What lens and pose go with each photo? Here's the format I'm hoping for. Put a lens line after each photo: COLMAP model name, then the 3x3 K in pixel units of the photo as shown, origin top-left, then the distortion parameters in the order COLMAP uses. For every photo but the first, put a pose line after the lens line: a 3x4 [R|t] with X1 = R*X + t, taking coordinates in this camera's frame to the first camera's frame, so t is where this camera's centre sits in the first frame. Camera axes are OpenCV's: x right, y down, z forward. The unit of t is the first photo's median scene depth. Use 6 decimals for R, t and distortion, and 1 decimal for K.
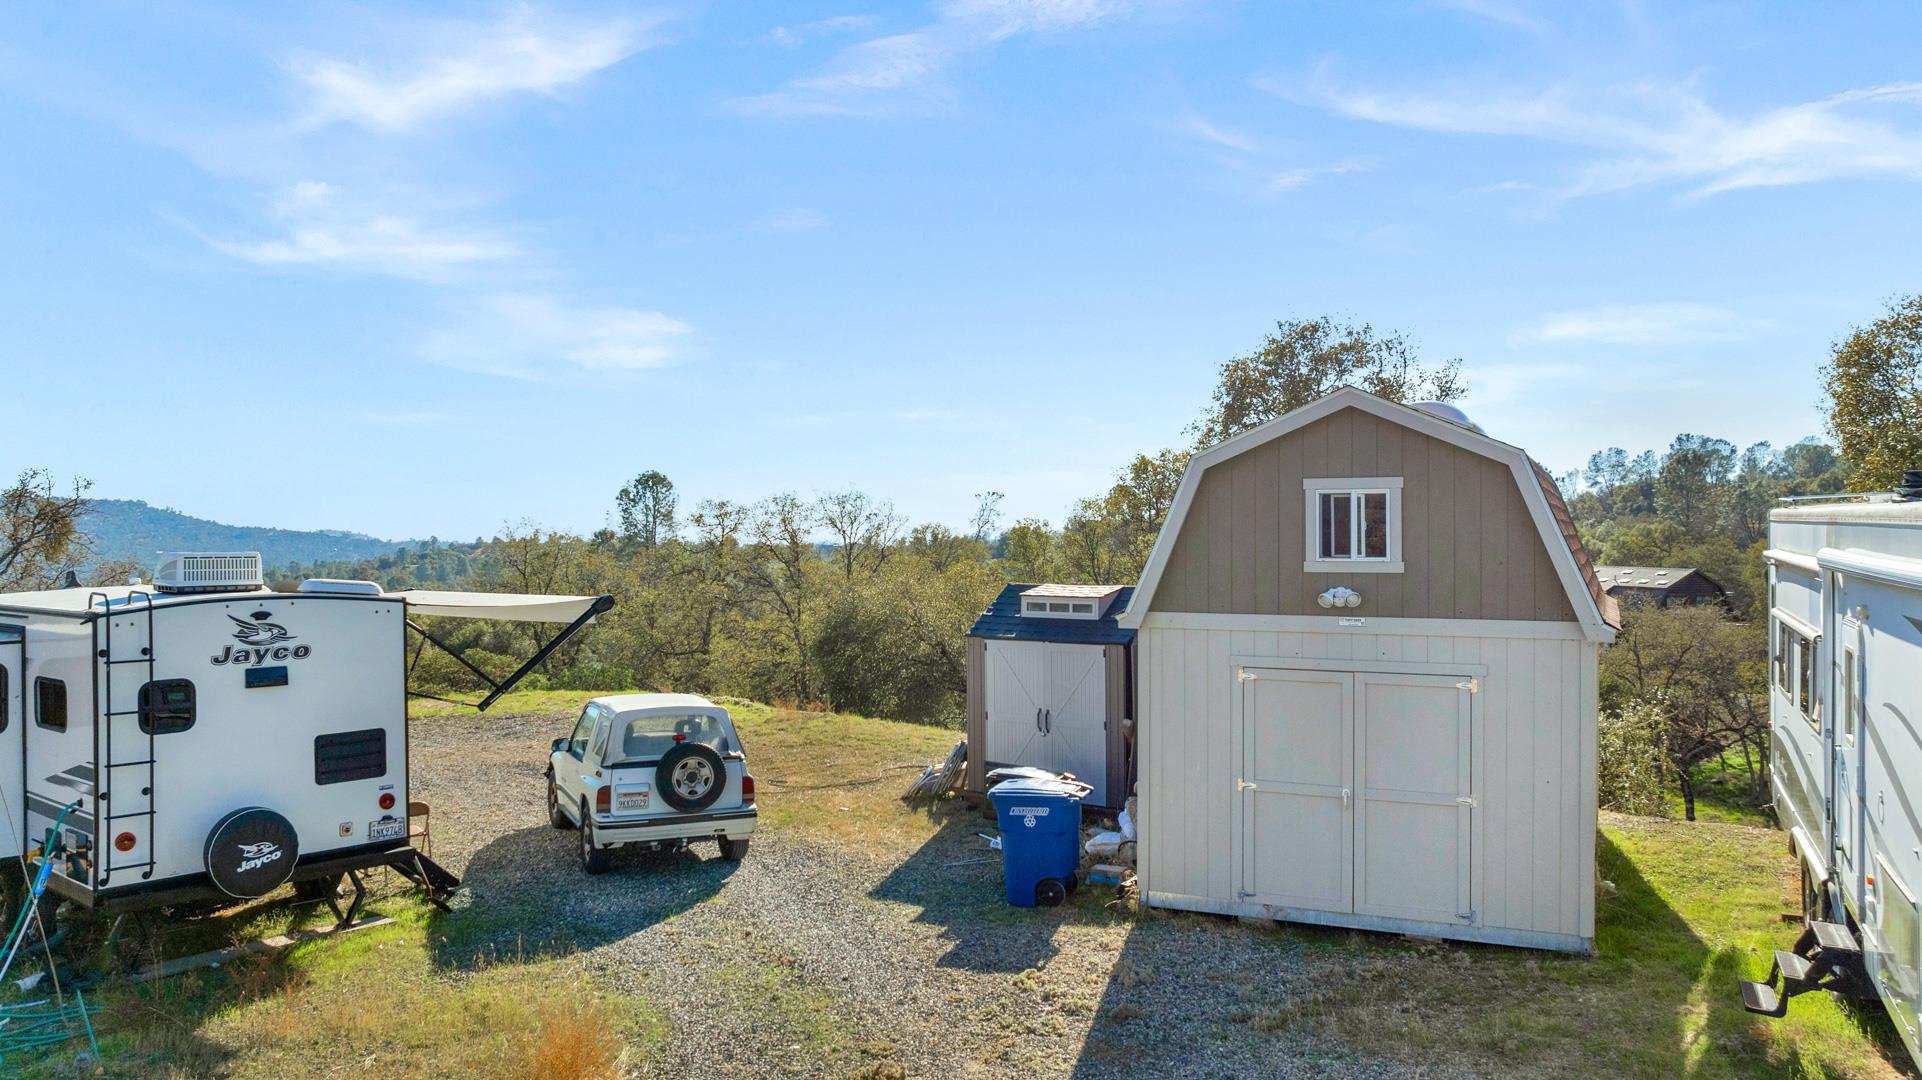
lens RADIAL K [[1388.9, 0, 957.6], [0, 1388.9, 544.3], [0, 0, 1]] dist [-0.035977, 0.037860]
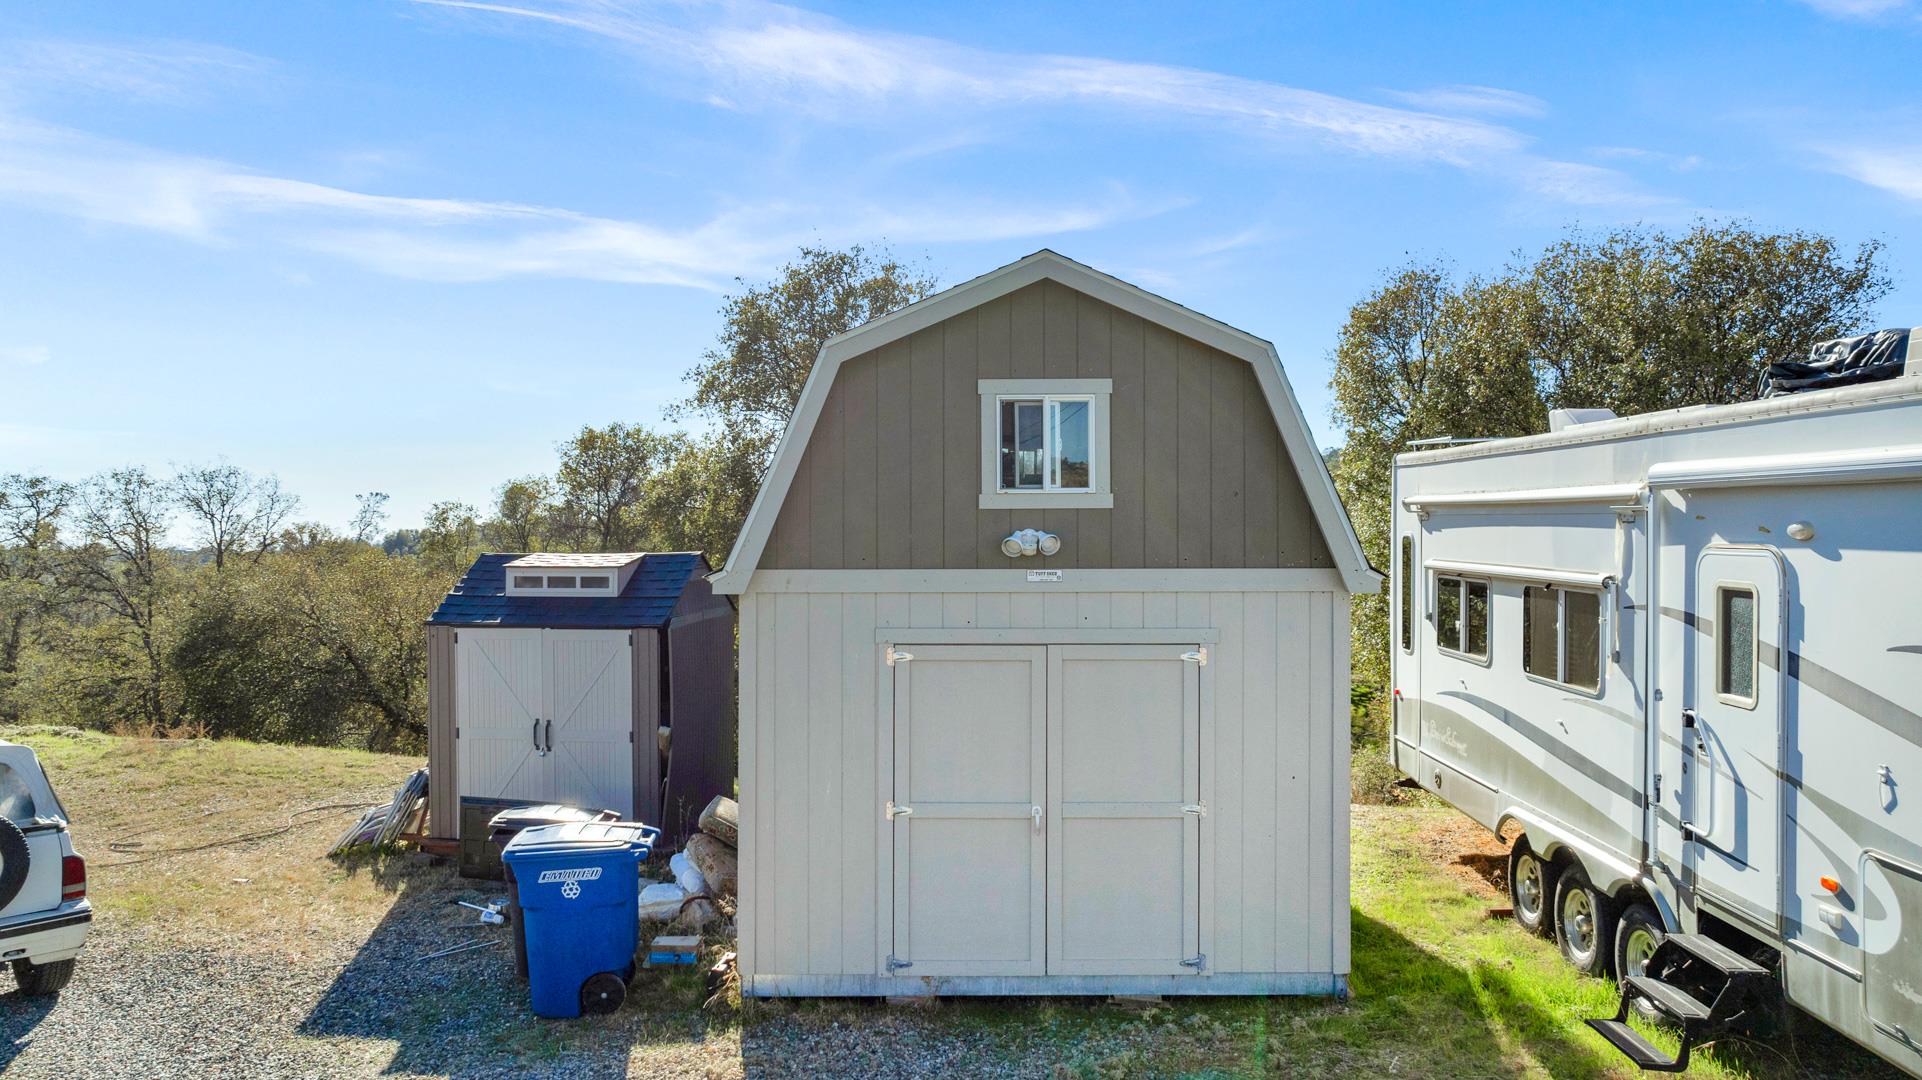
lens RADIAL K [[1388.9, 0, 977.9], [0, 1388.9, 537.9], [0, 0, 1]] dist [-0.035977, 0.037860]
pose [[0.908889, -0.002816, 0.417030, -0.045621], [0.003926, 0.999991, -0.001804, 0.032480], [-0.417021, 0.003277, 0.908891, 0.309608]]
